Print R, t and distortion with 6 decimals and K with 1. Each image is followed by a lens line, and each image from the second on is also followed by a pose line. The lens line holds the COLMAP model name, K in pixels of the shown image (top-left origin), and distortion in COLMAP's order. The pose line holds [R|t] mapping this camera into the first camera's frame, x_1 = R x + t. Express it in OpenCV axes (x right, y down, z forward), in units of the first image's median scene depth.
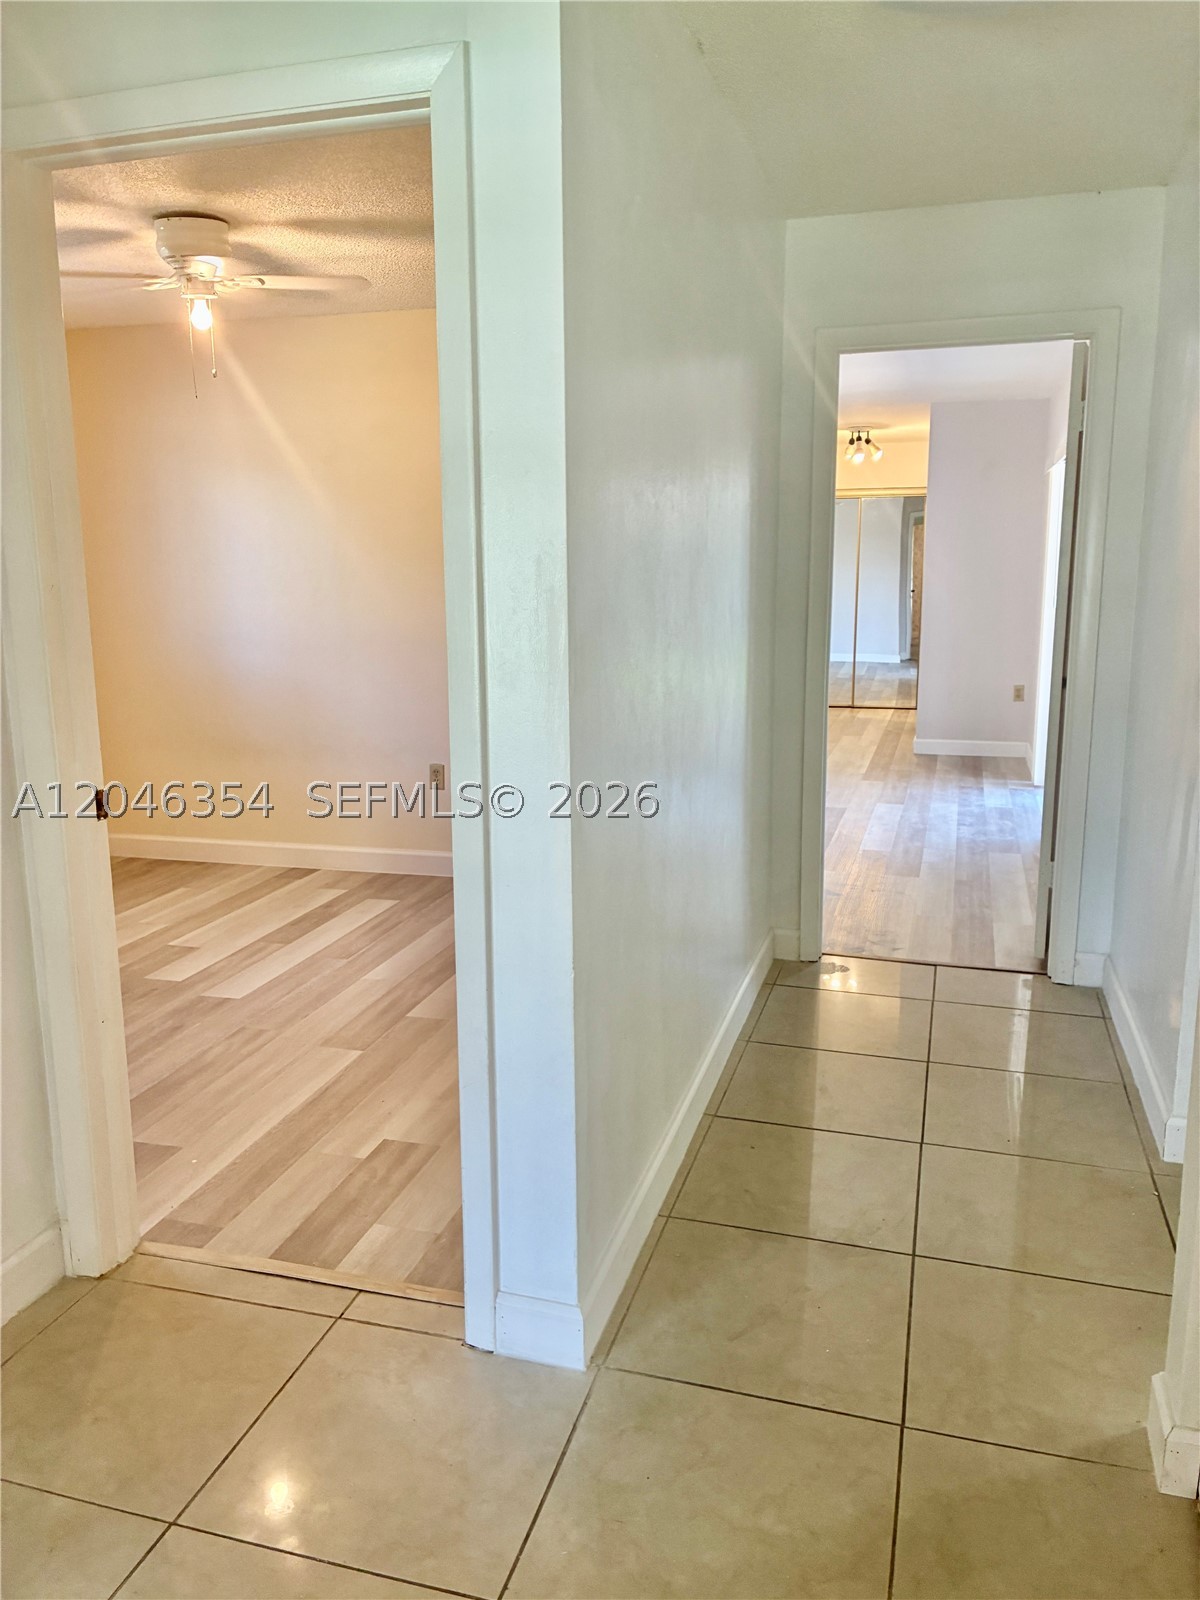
lens RADIAL K [[1218.6, 0, 586.2], [0, 1218.6, 794.6], [0, 0, 1]] dist [0.043637, -0.049889]
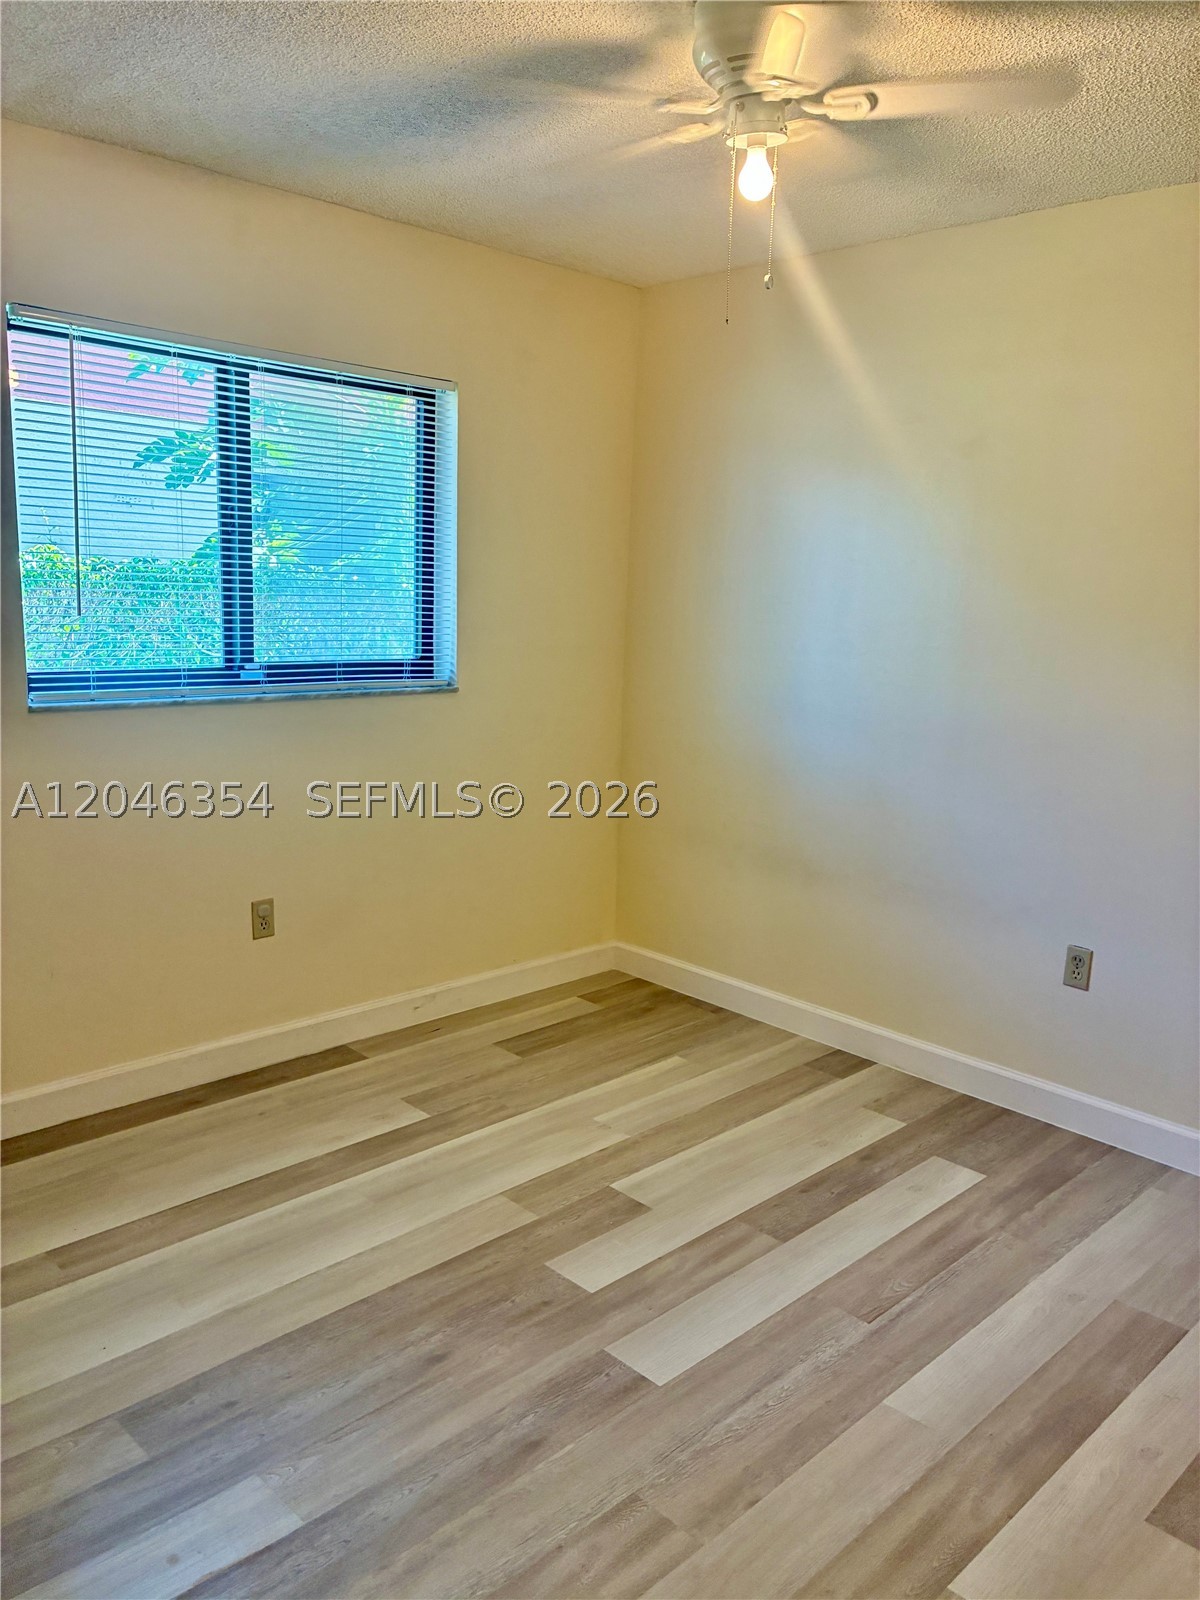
lens RADIAL K [[1218.6, 0, 605.0], [0, 1218.6, 792.2], [0, 0, 1]] dist [0.043637, -0.049889]
pose [[0.876246, 0.127056, -0.464811, -0.072604], [-0.137408, 0.990445, 0.011700, -0.100444], [0.461857, 0.053616, 0.885332, 0.441426]]
